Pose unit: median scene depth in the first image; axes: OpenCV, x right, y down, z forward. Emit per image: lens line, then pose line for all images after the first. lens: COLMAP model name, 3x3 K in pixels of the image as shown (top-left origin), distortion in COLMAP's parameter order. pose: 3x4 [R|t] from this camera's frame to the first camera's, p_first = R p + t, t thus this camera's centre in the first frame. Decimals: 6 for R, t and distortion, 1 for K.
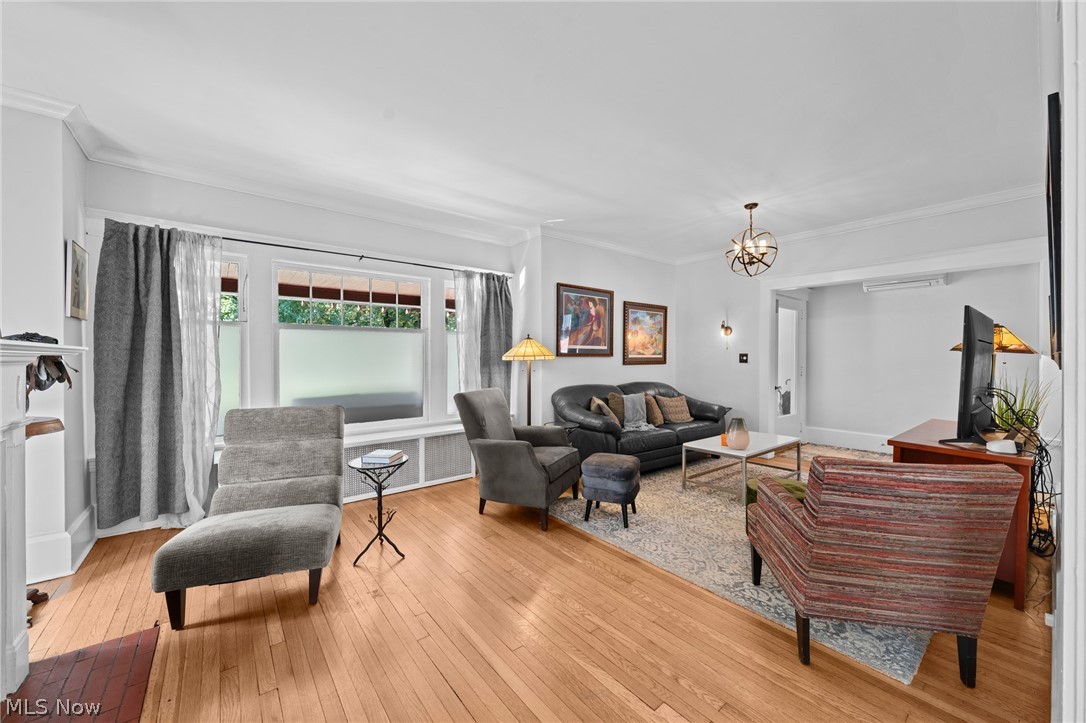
lens RADIAL K [[420.3, 0, 552.1], [0, 420.3, 358.8], [0, 0, 1]] dist [-0.000109, 0.000028]
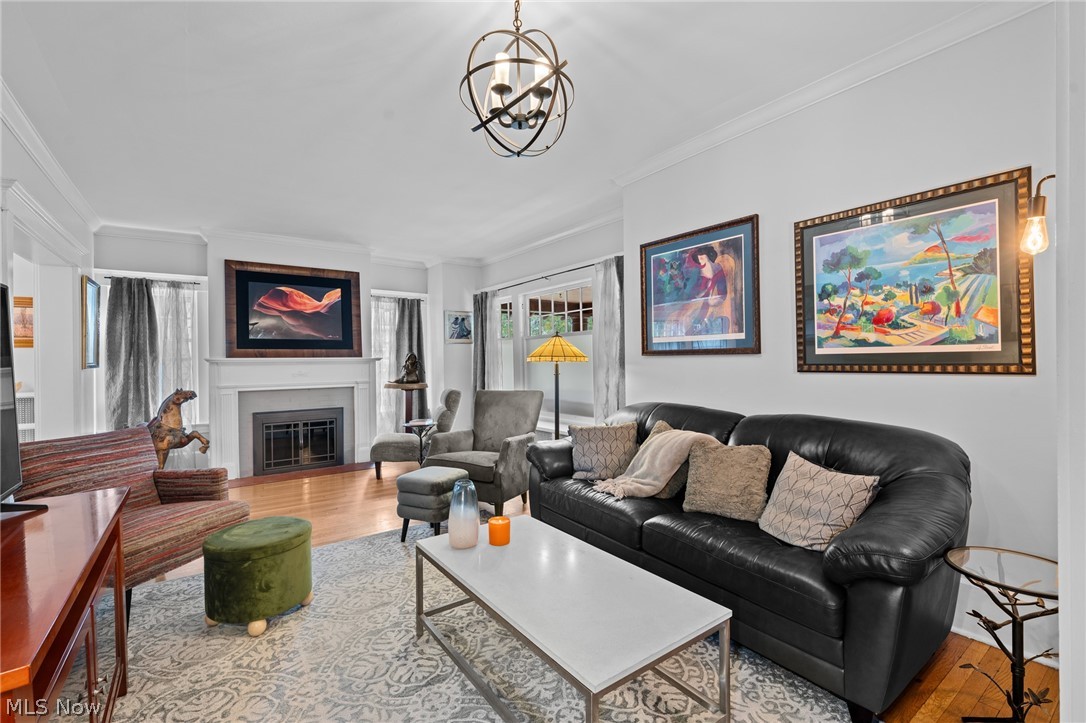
lens RADIAL K [[480.8, 0, 534.0], [0, 480.8, 360.8], [0, 0, 1]] dist [0.005007, -0.000952]
pose [[-0.079876, 0.004140, -0.996796, 0.748315], [0.013420, 0.999905, 0.003077, -0.002232], [0.996714, -0.013131, -0.079924, 0.843494]]
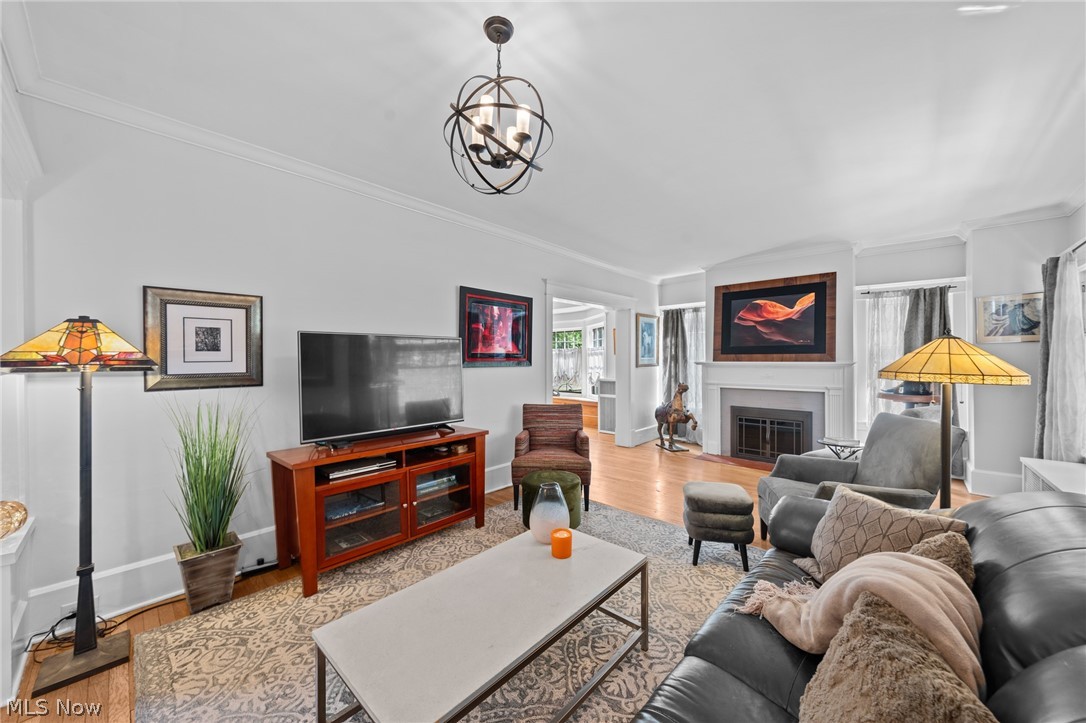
lens RADIAL K [[385.4, 0, 542.3], [0, 385.4, 363.3], [0, 0, 1]] dist [-0.000299, -0.000303]
pose [[-0.989825, 0.004136, -0.142232, 0.392561], [0.003364, 0.999978, 0.005671, -0.017609], [0.142253, 0.005135, -0.989817, 1.122261]]
